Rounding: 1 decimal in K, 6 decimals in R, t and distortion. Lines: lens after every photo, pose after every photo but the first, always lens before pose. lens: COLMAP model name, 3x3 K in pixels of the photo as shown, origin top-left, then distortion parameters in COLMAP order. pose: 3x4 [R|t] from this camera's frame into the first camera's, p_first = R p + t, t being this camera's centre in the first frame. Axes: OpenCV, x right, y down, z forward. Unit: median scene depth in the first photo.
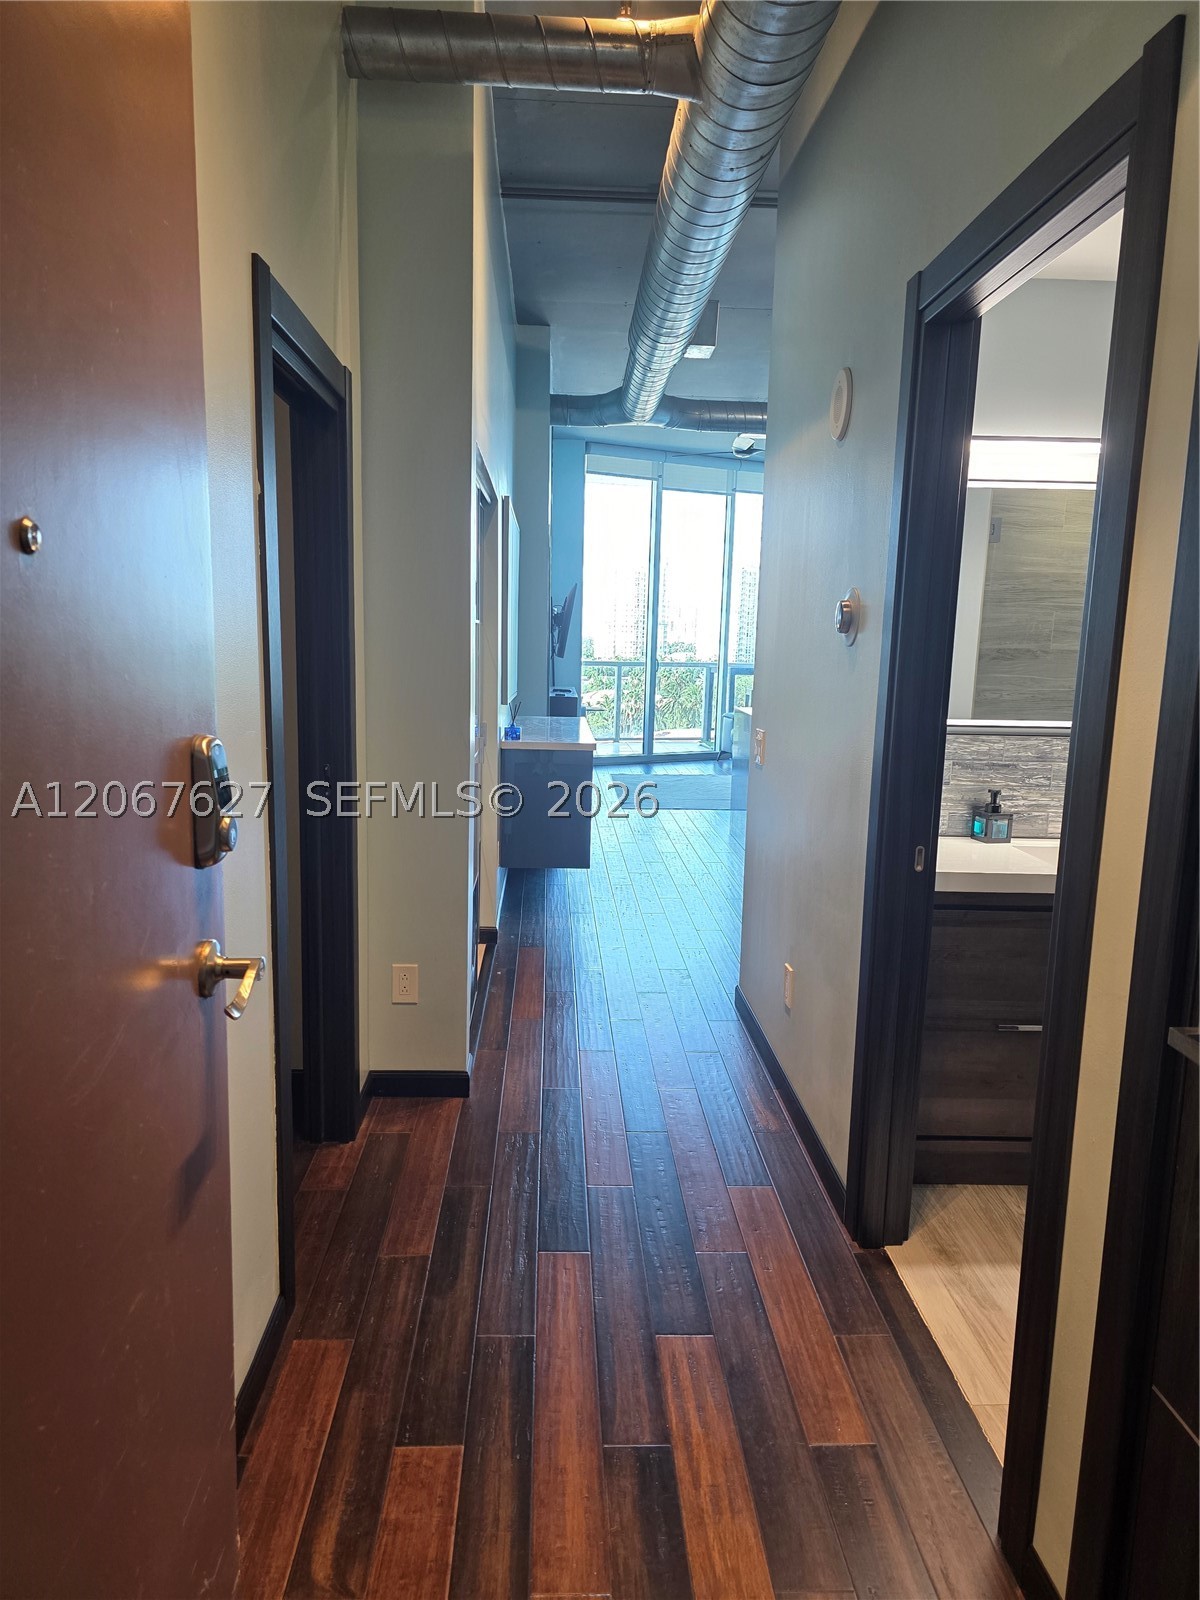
lens RADIAL K [[1076.0, 0, 603.0], [0, 1076.0, 804.5], [0, 0, 1]] dist [0.070380, -0.063816]
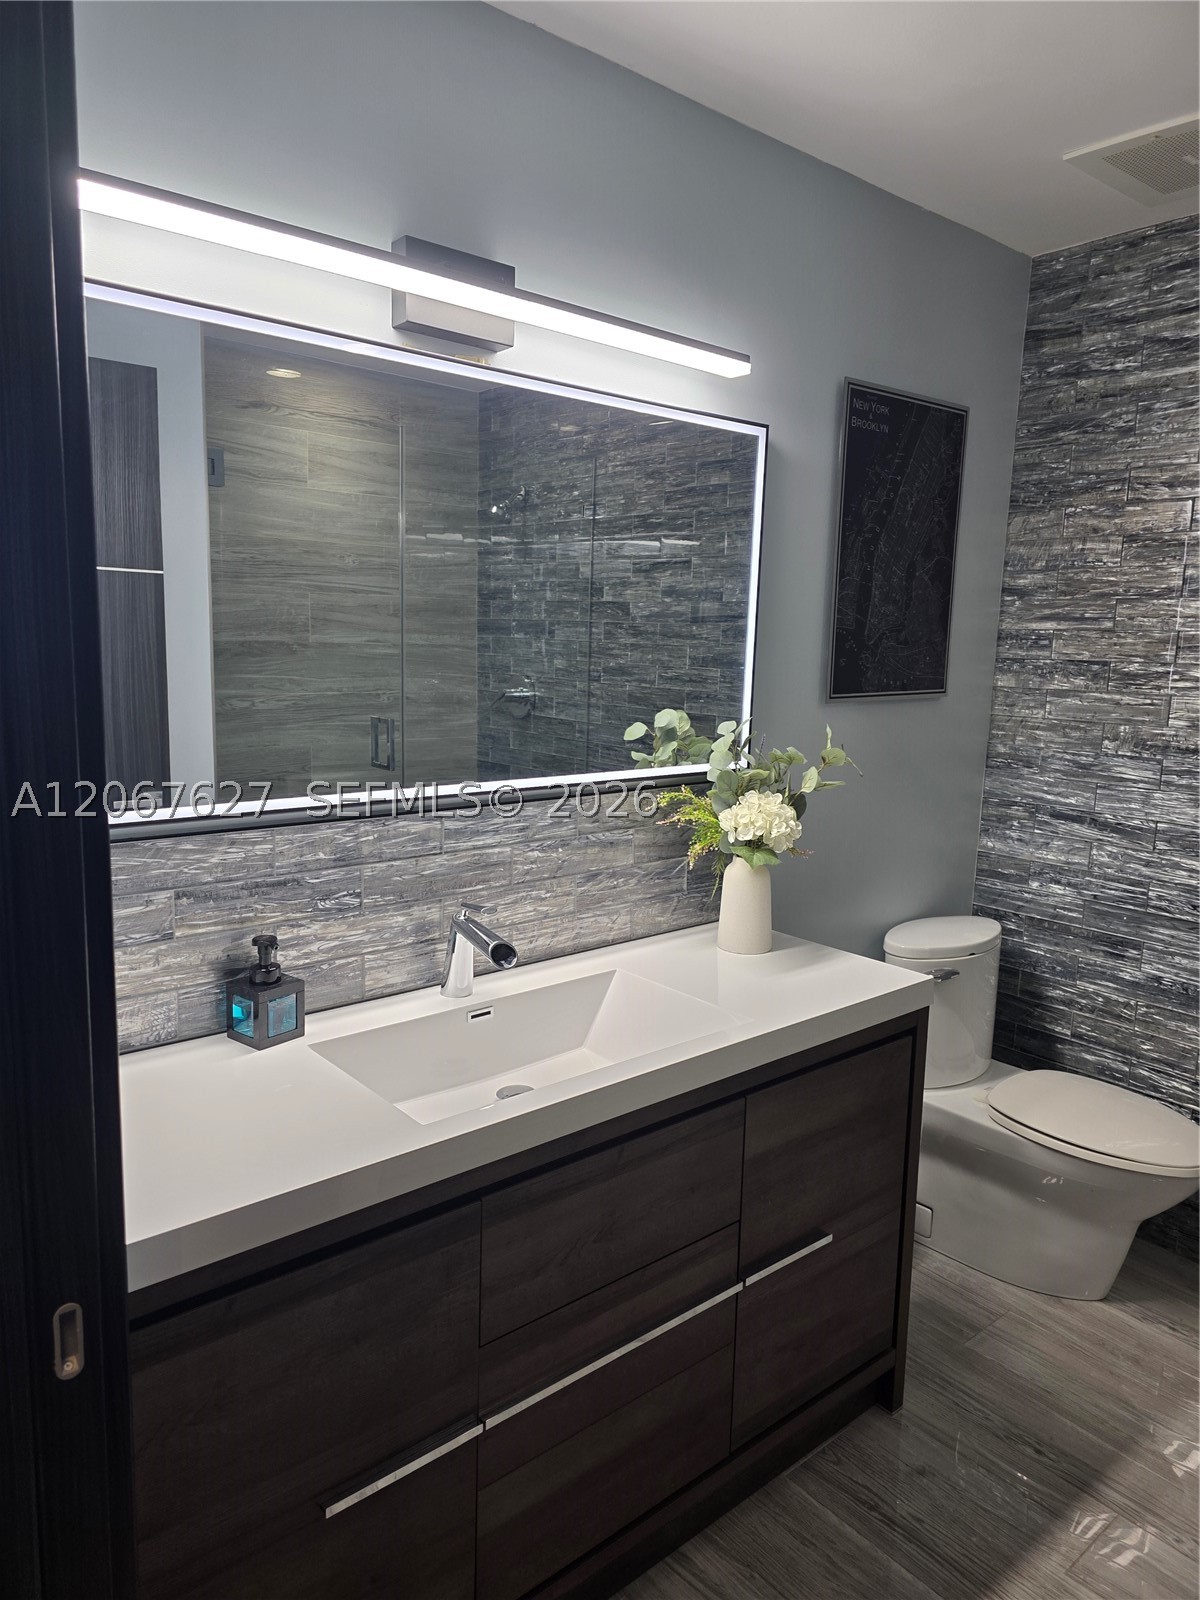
lens RADIAL K [[1076.0, 0, 588.5], [0, 1076.0, 795.4], [0, 0, 1]] dist [0.070380, -0.063816]
pose [[0.794875, -0.097225, 0.598933, 0.112496], [0.092059, 0.994976, 0.039340, -0.052203], [-0.599749, 0.023867, 0.799832, 0.306158]]
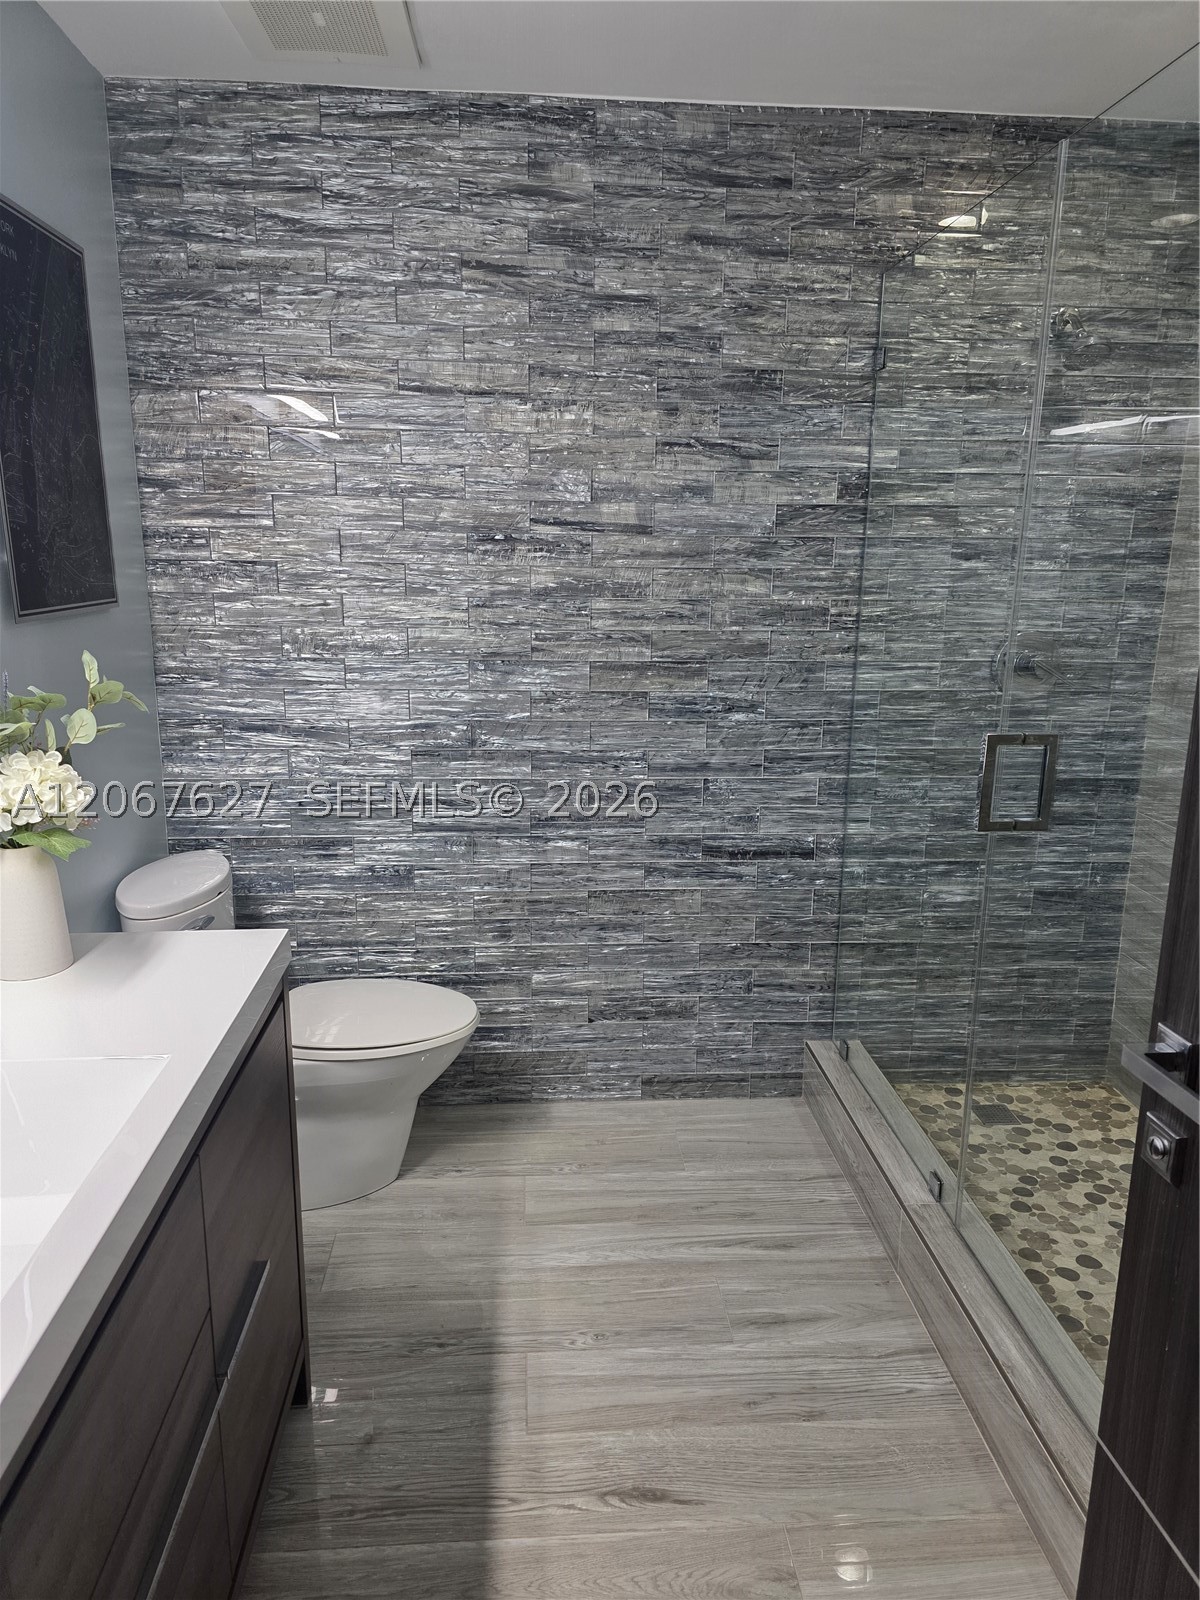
lens RADIAL K [[1076.0, 0, 594.2], [0, 1076.0, 798.8], [0, 0, 1]] dist [0.070380, -0.063816]
pose [[-0.023719, -0.247598, 0.968573, 0.113682], [0.147199, 0.957420, 0.248352, -0.064783], [-0.988822, 0.148464, 0.013738, 0.396446]]
